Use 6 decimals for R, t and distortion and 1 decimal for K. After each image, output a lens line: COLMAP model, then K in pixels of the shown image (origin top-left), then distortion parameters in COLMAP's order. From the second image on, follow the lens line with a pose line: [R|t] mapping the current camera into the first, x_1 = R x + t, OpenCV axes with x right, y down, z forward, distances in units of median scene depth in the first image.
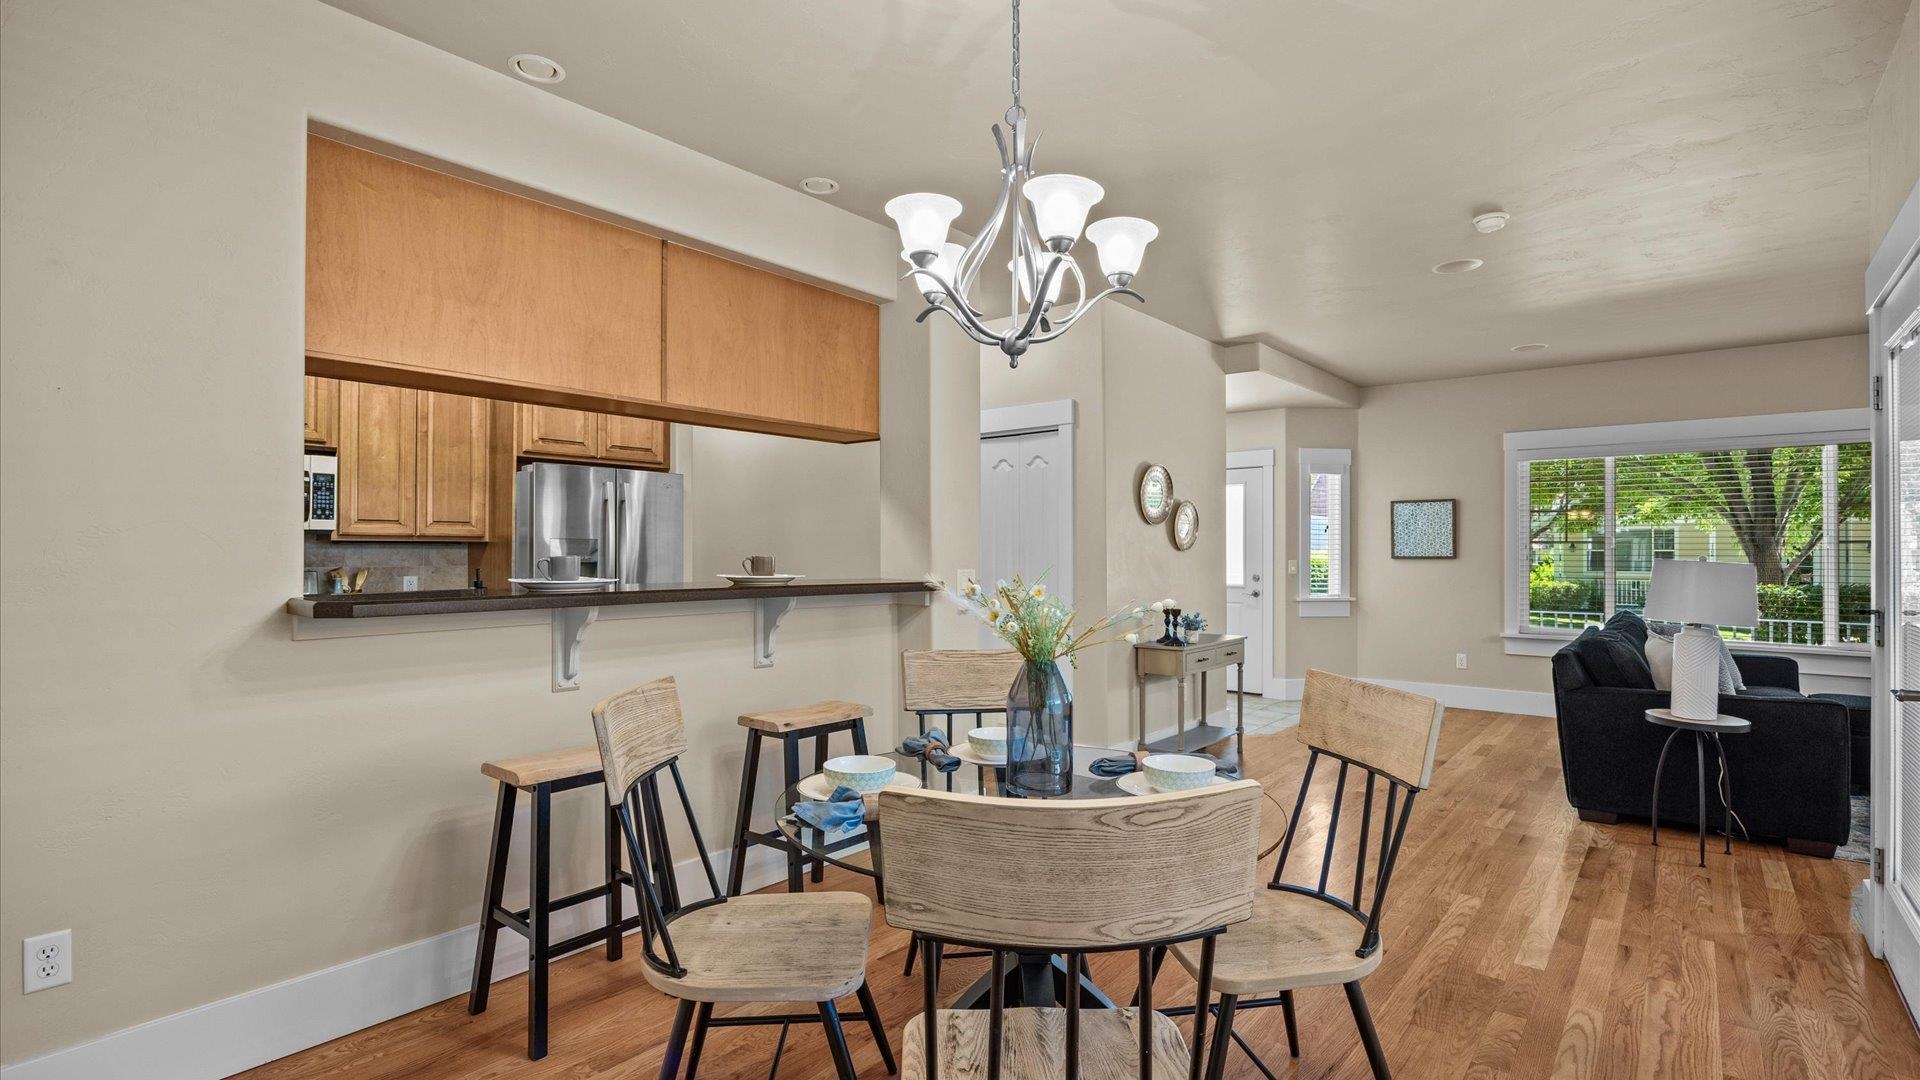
lens RADIAL K [[893.1, 0, 959.5], [0, 893.1, 546.9], [0, 0, 1]] dist [-0.012136, 0.001030]
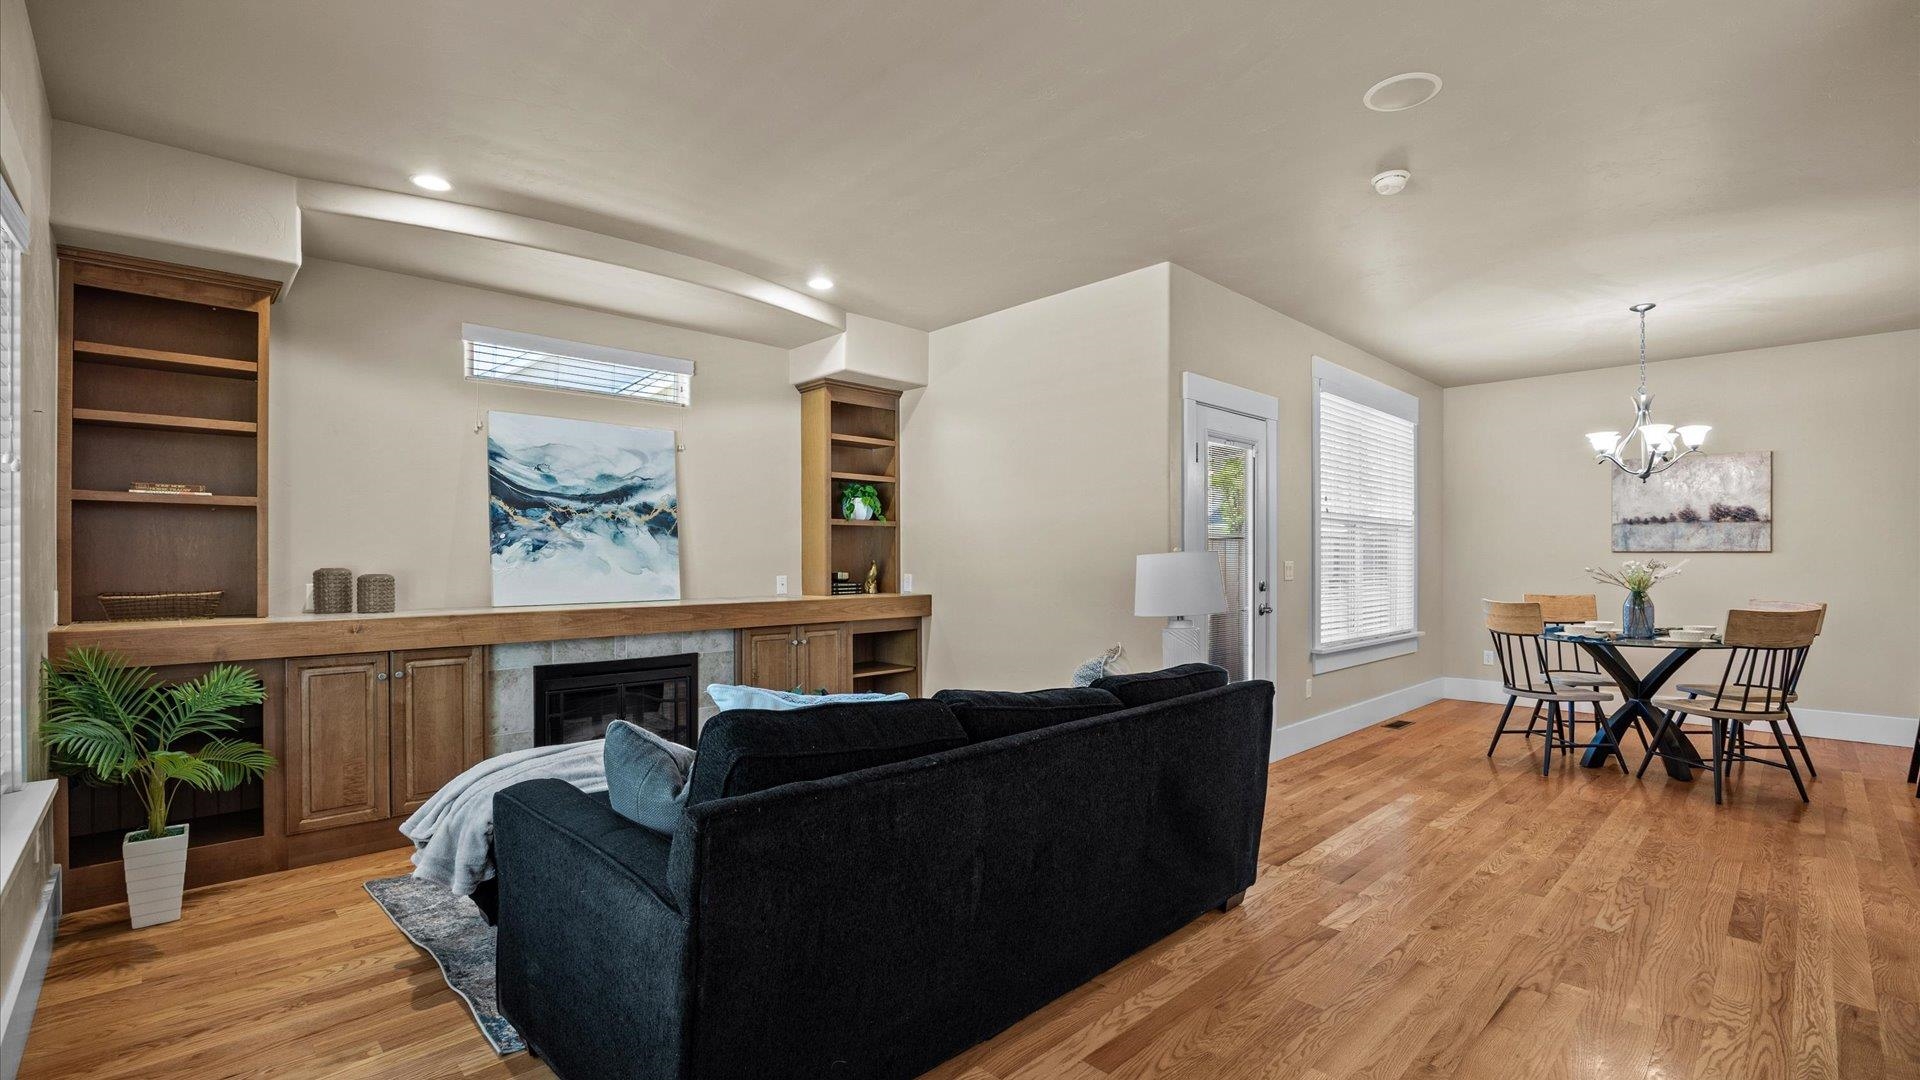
lens RADIAL K [[826.3, 0, 962.4], [0, 826.3, 557.1], [0, 0, 1]] dist [-0.019351, -0.000292]
pose [[-0.993786, 0.000795, 0.111308, 0.821005], [0.000086, 0.999980, -0.006378, 0.017385], [-0.111311, -0.006329, -0.993765, 1.641379]]
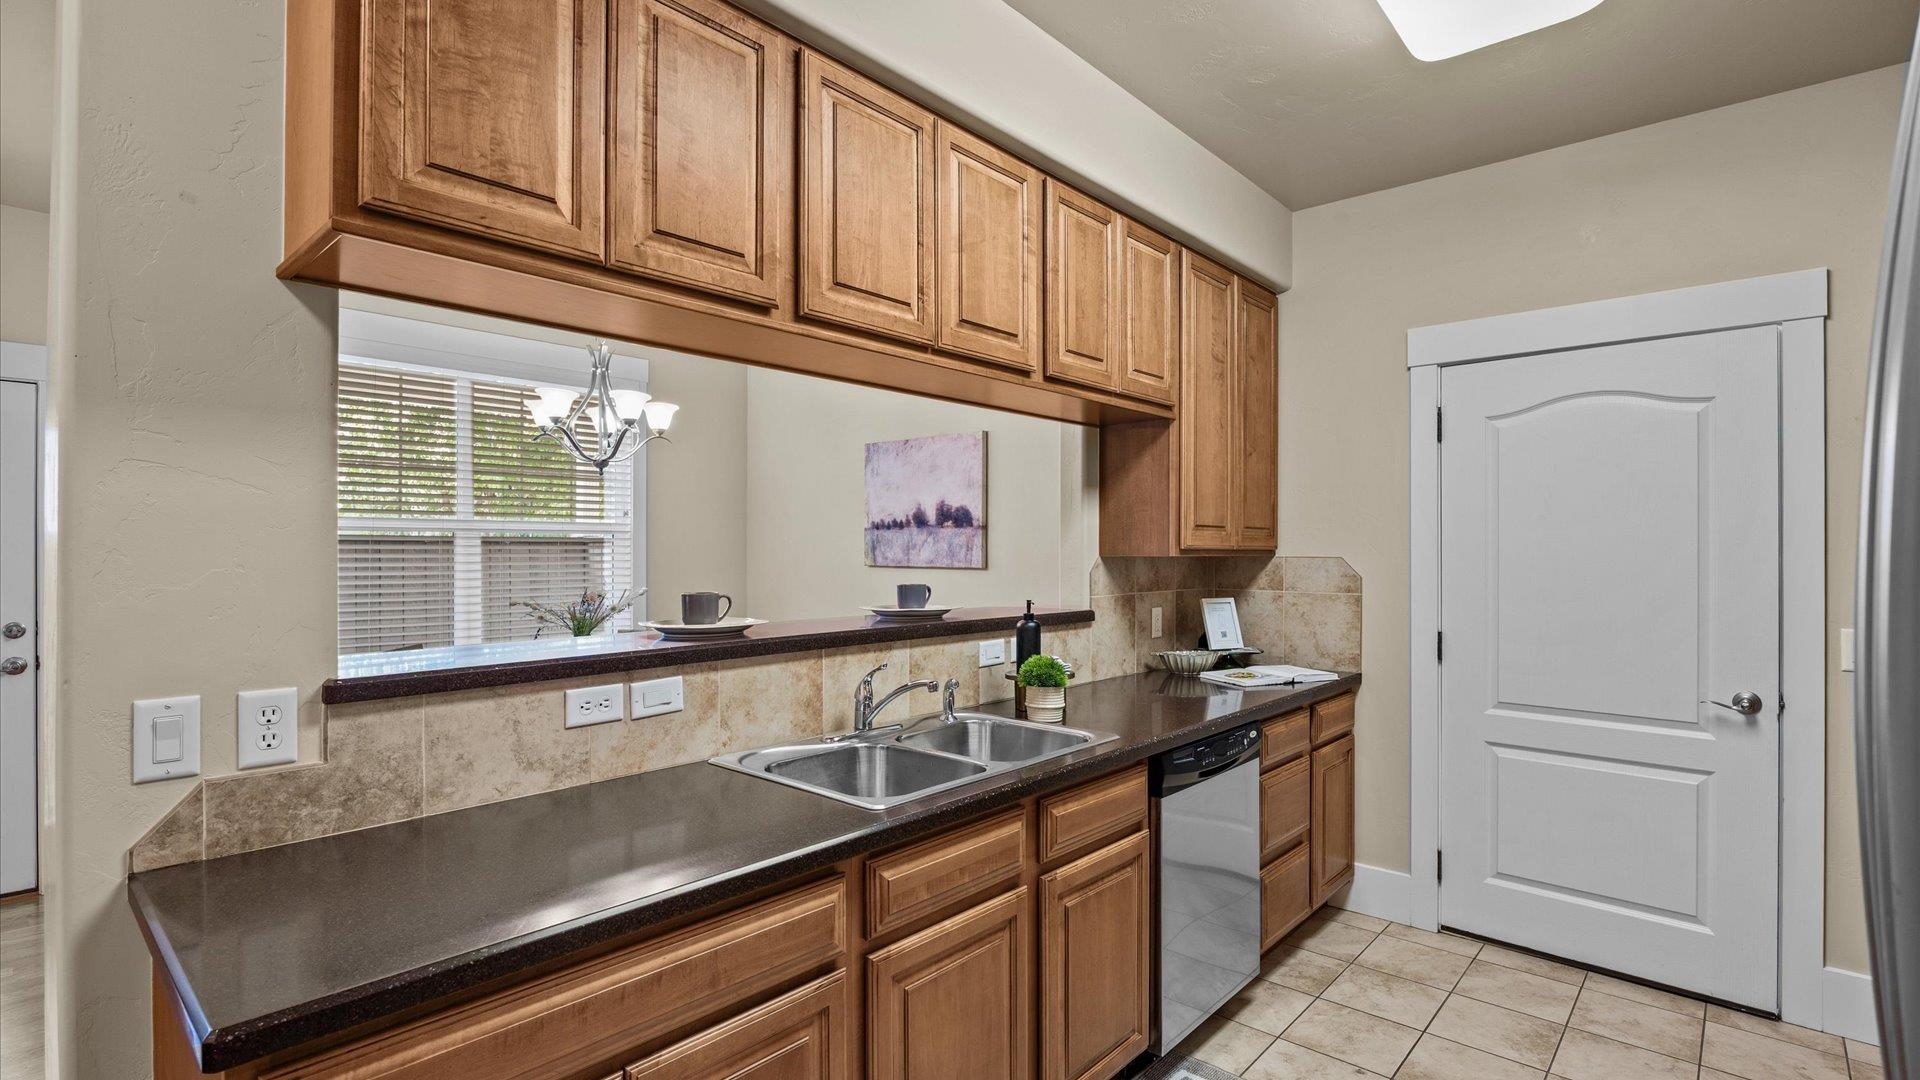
lens RADIAL K [[893.1, 0, 964.2], [0, 893.1, 545.8], [0, 0, 1]] dist [-0.012136, 0.001030]
pose [[-0.999488, 0.002126, 0.031934, -0.311600], [0.001767, 0.999935, -0.011261, -0.013814], [-0.031956, -0.011199, -0.999427, 1.257144]]
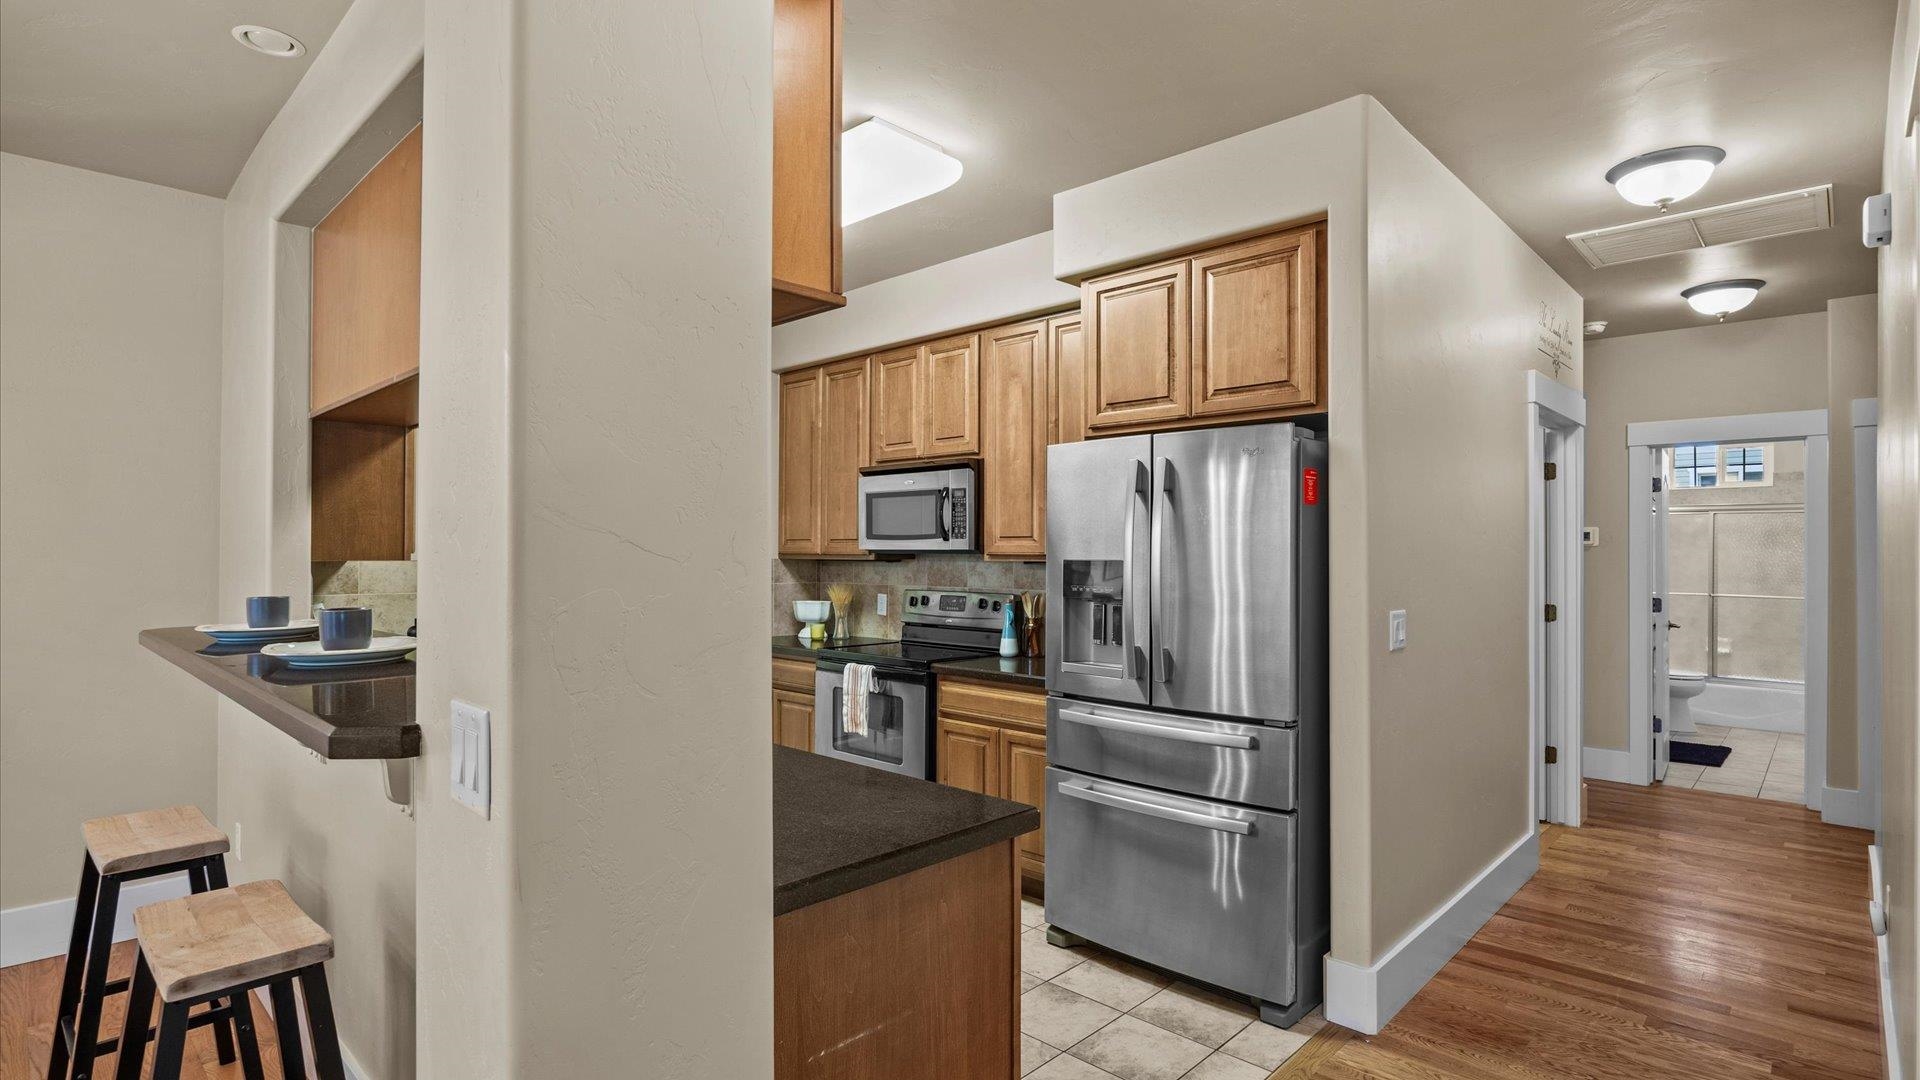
lens RADIAL K [[931.8, 0, 968.1], [0, 931.8, 543.4], [0, 0, 1]] dist [-0.003625, -0.000675]
pose [[-0.071812, -0.006630, -0.997396, 0.241764], [0.006156, 0.999956, -0.007090, -0.018488], [0.997399, -0.006649, -0.071768, 1.072435]]
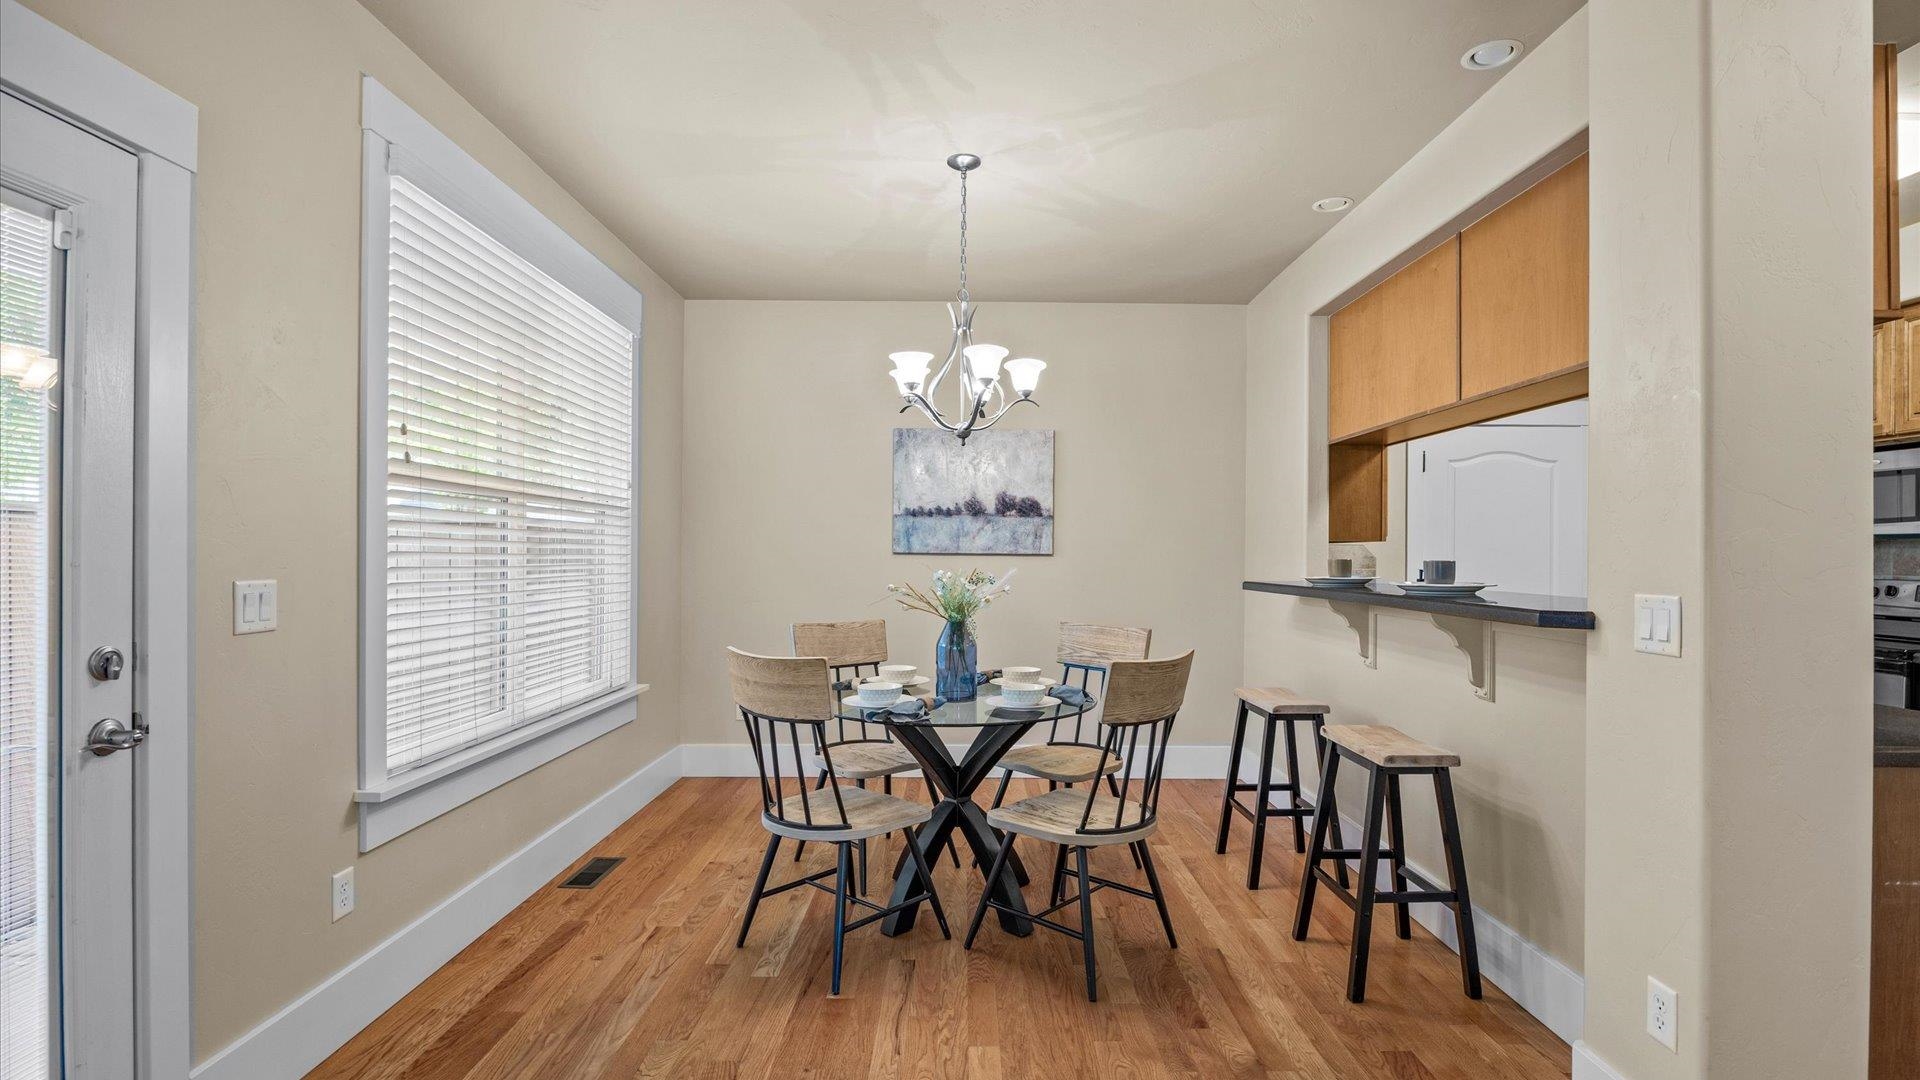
lens RADIAL K [[893.1, 0, 966.7], [0, 893.1, 549.0], [0, 0, 1]] dist [-0.012136, 0.001030]
pose [[-0.766601, -0.006464, -0.642091, 0.511627], [-0.000803, 0.999958, -0.009107, 0.004029], [0.642123, -0.006466, -0.766574, 1.033400]]
